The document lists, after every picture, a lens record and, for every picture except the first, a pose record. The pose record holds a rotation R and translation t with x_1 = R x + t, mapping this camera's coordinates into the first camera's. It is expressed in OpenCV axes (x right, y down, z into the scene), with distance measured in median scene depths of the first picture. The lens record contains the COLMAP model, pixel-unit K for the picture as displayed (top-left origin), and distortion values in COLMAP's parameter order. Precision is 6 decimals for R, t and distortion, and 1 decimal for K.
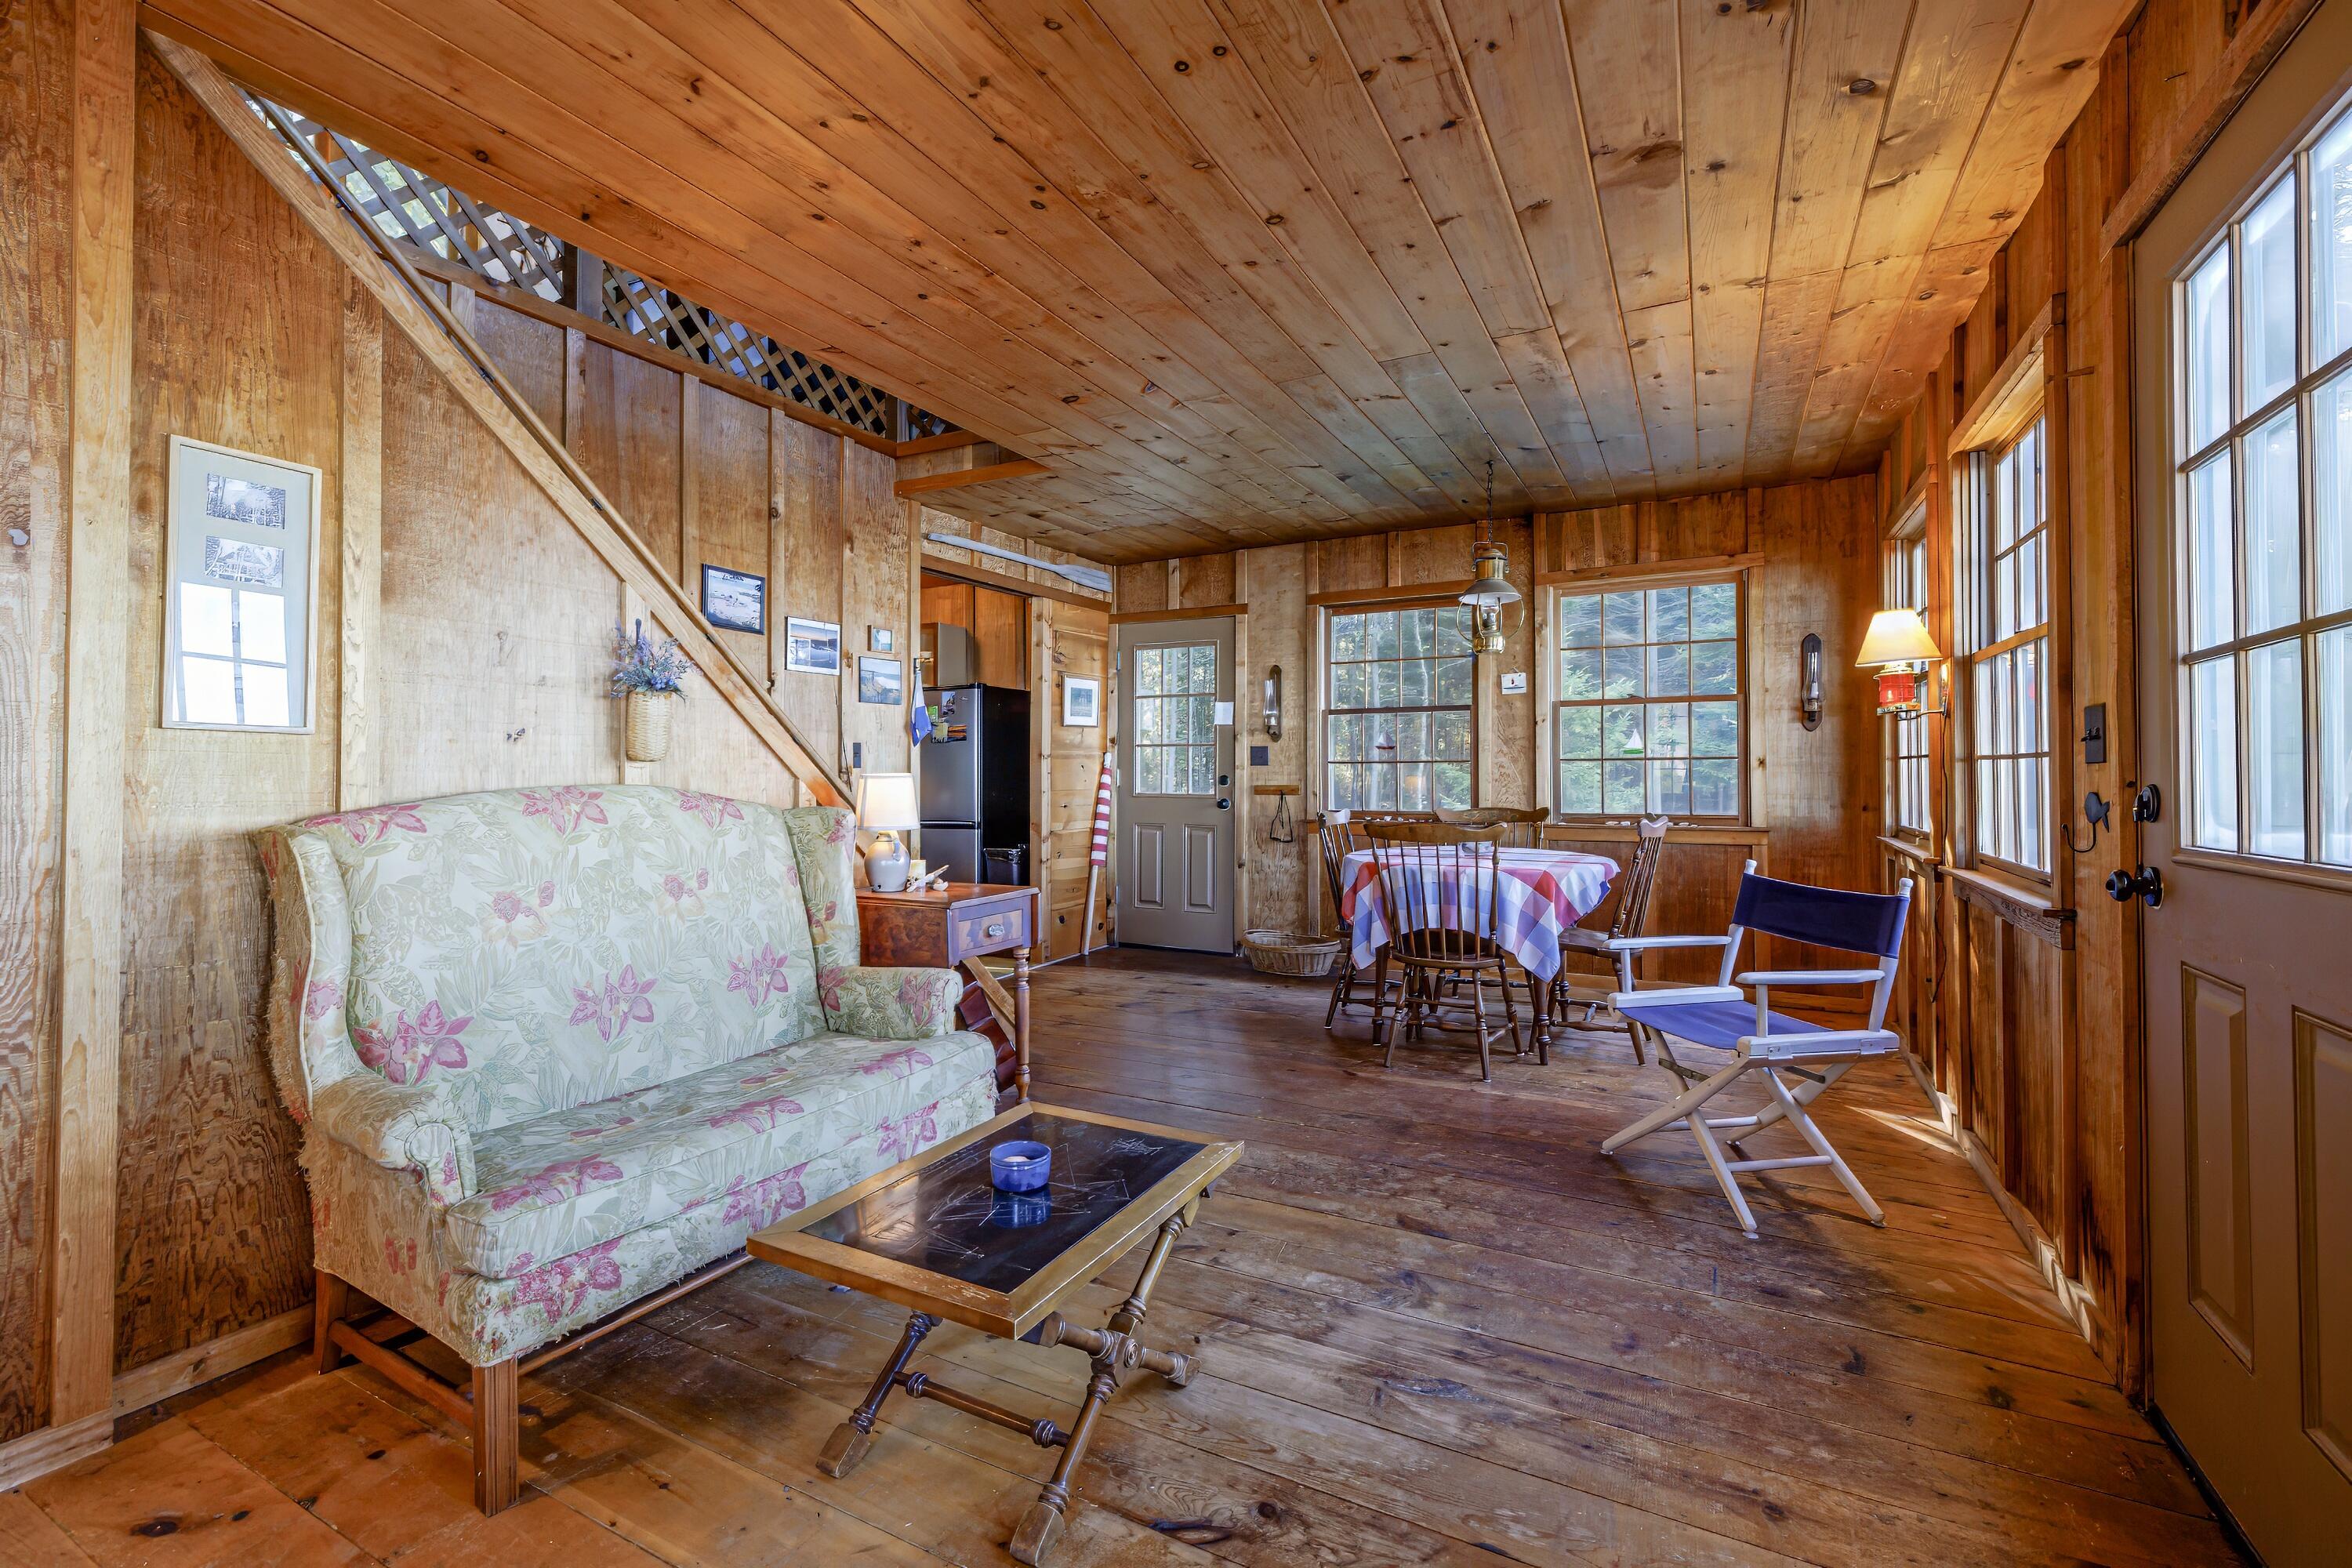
lens RADIAL K [[996.4, 0, 1187.6], [0, 996.4, 773.2], [0, 0, 1]] dist [0.001383, 0.000912]
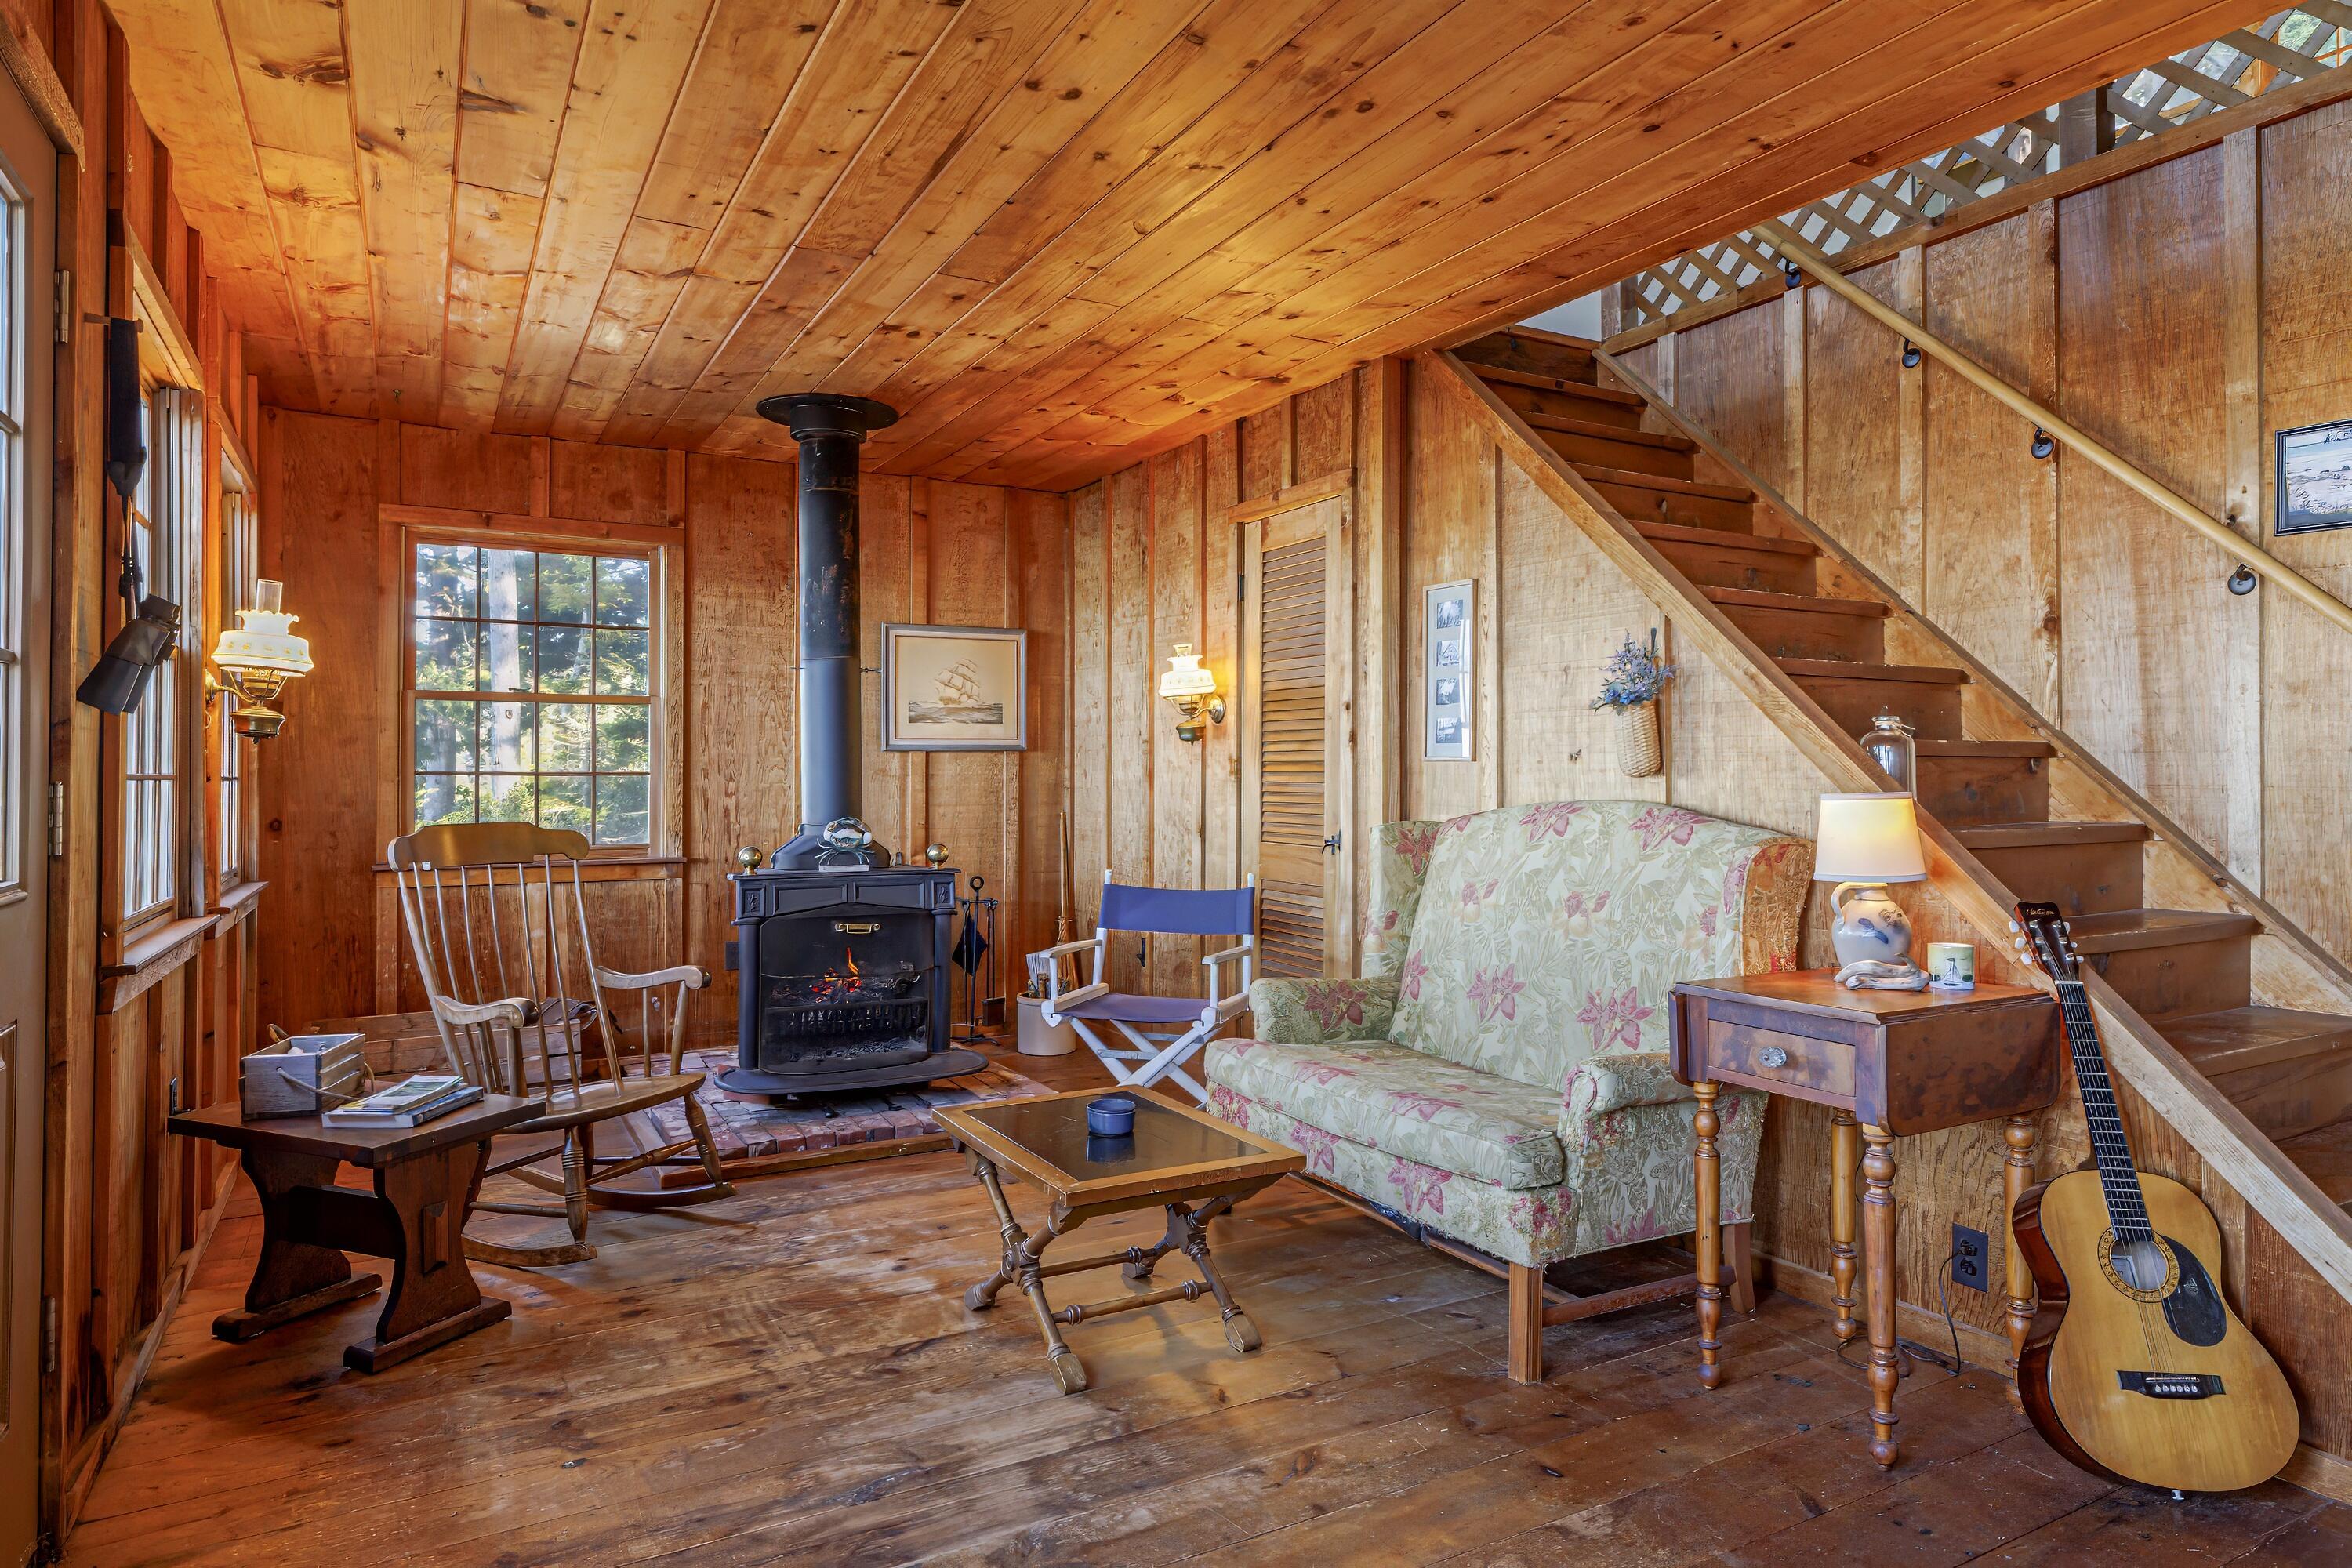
lens RADIAL K [[1356.6, 0, 1183.1], [0, 1356.6, 775.7], [0, 0, 1]] dist [0.023147, -0.000539]
pose [[-0.541691, -0.001171, -0.840577, 0.529912], [0.000123, 0.999999, -0.001472, -0.007341], [0.840578, -0.000901, -0.541690, 0.891008]]
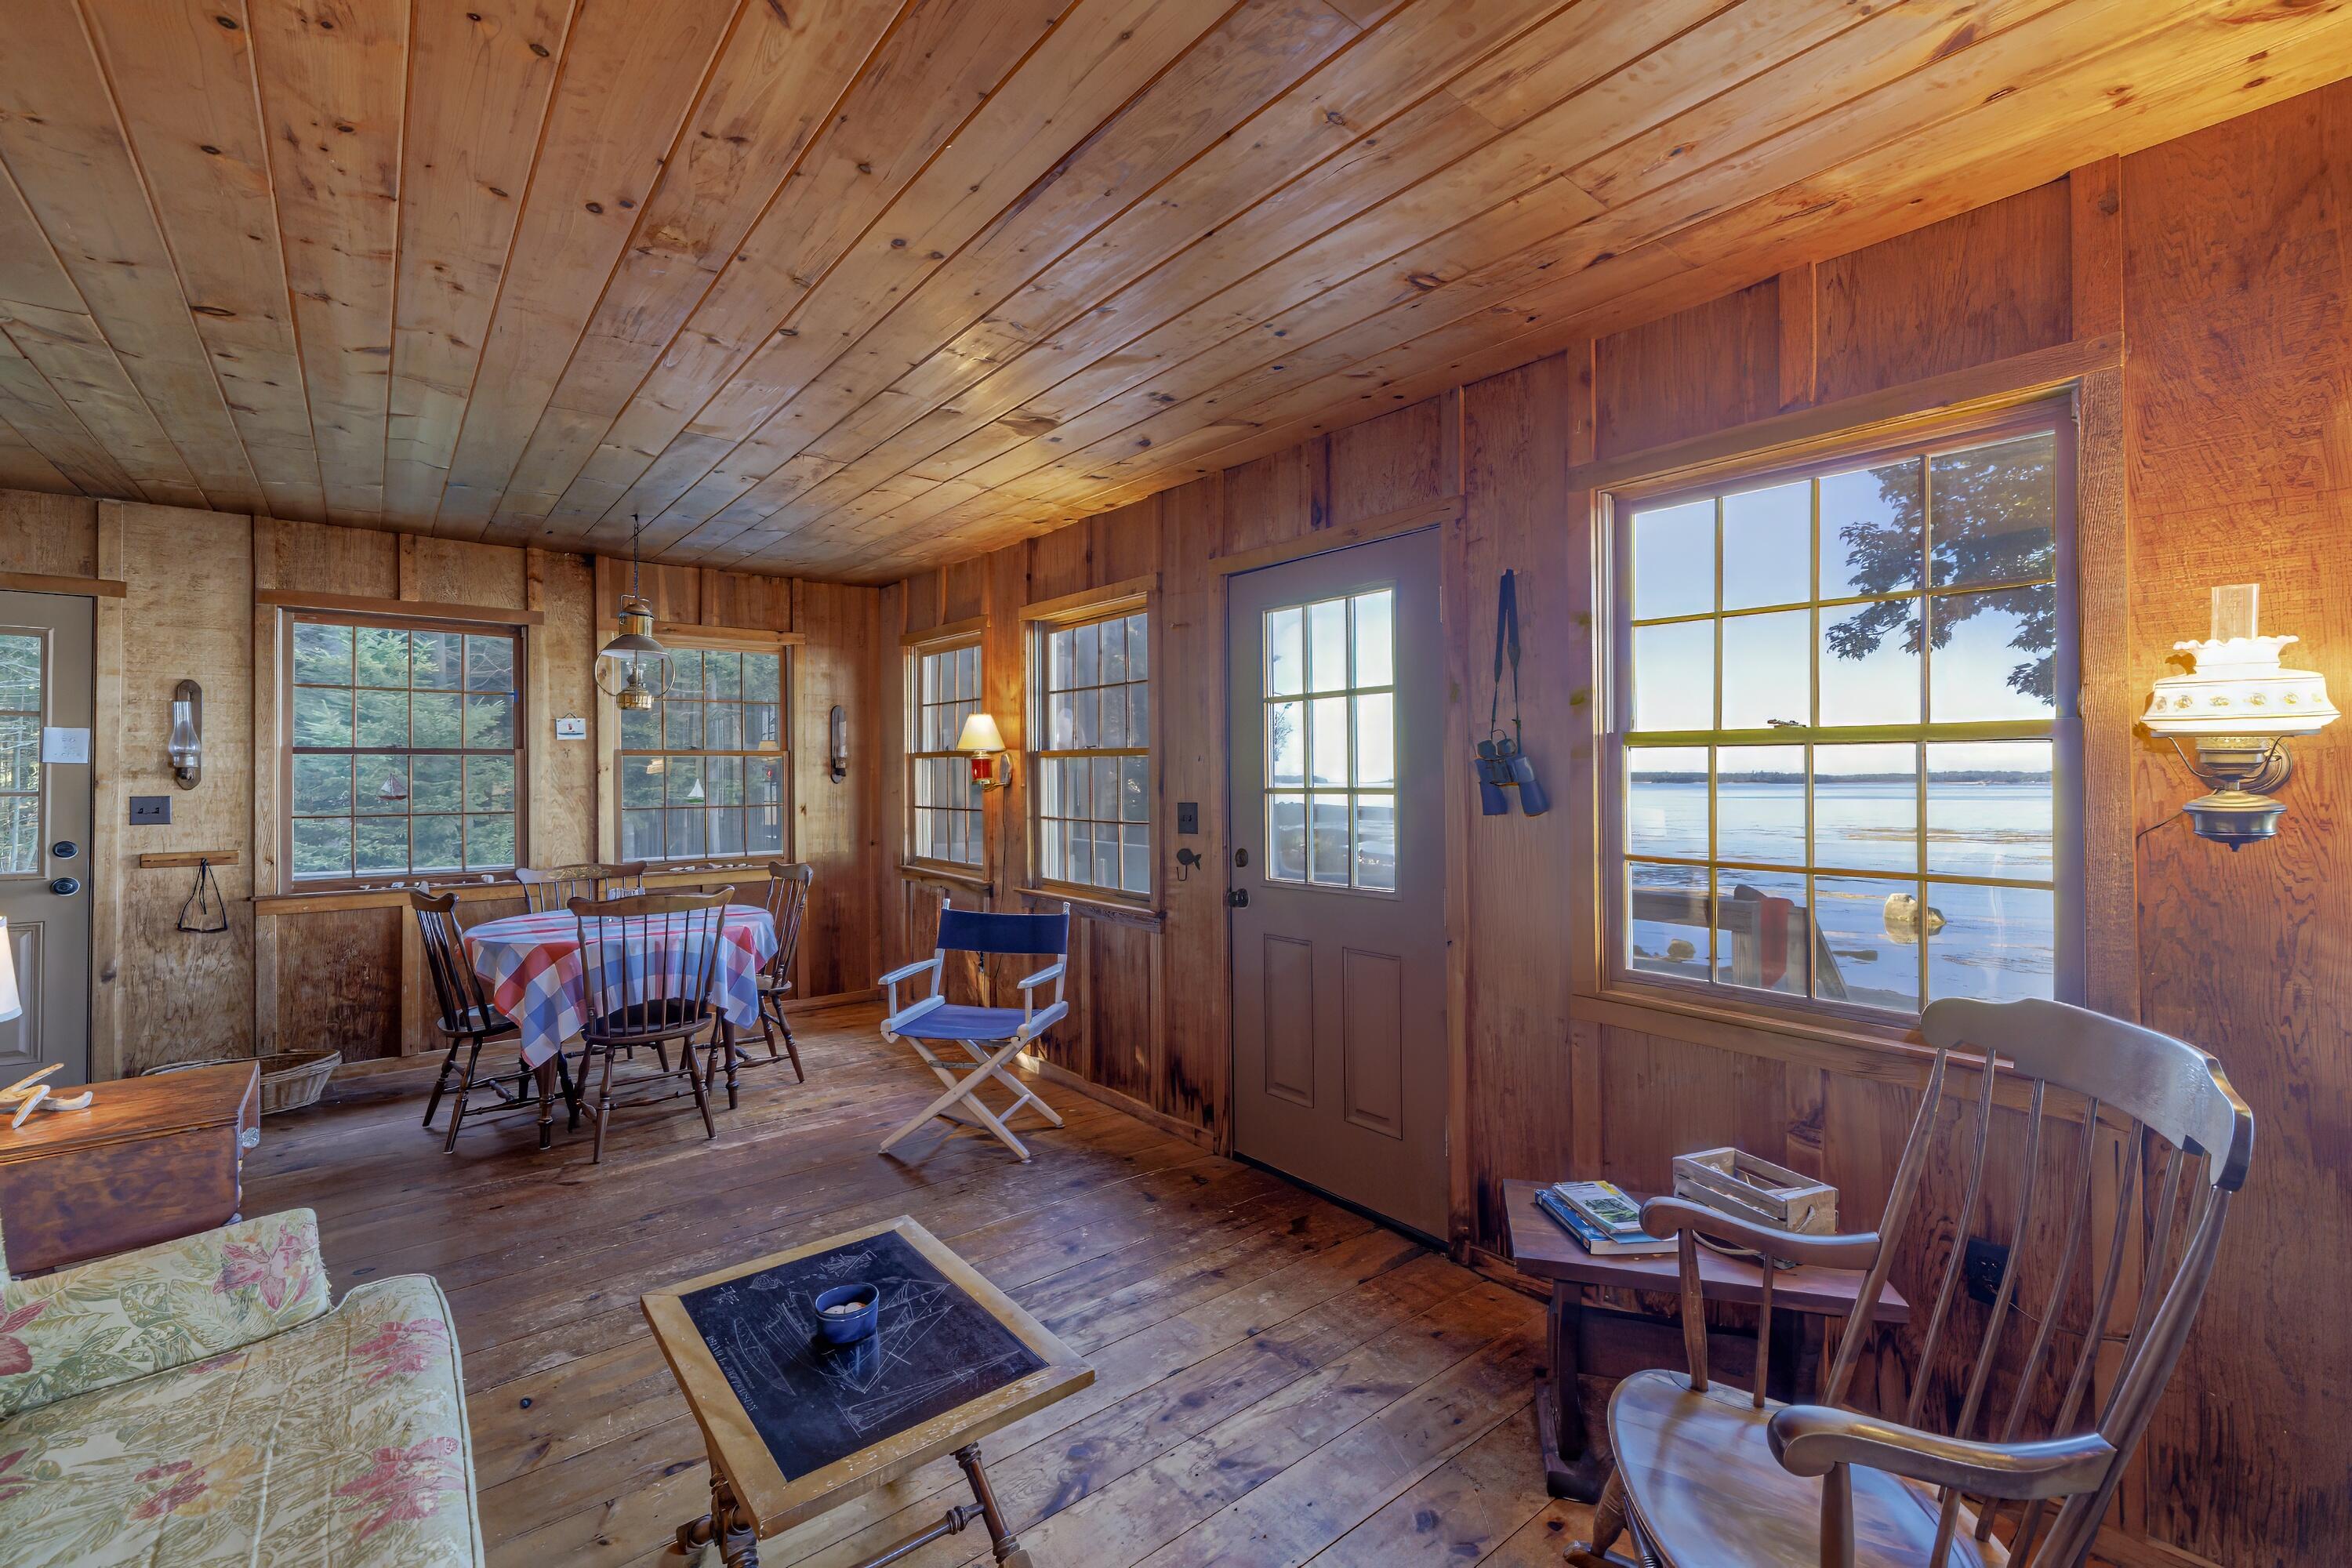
lens RADIAL K [[996.4, 0, 1173.0], [0, 996.4, 771.3], [0, 0, 1]] dist [0.001383, 0.000912]
pose [[0.394692, 0.002631, 0.918810, -0.427708], [0.002066, 0.999991, -0.003751, -0.061362], [-0.918811, 0.003379, 0.394683, 0.142734]]
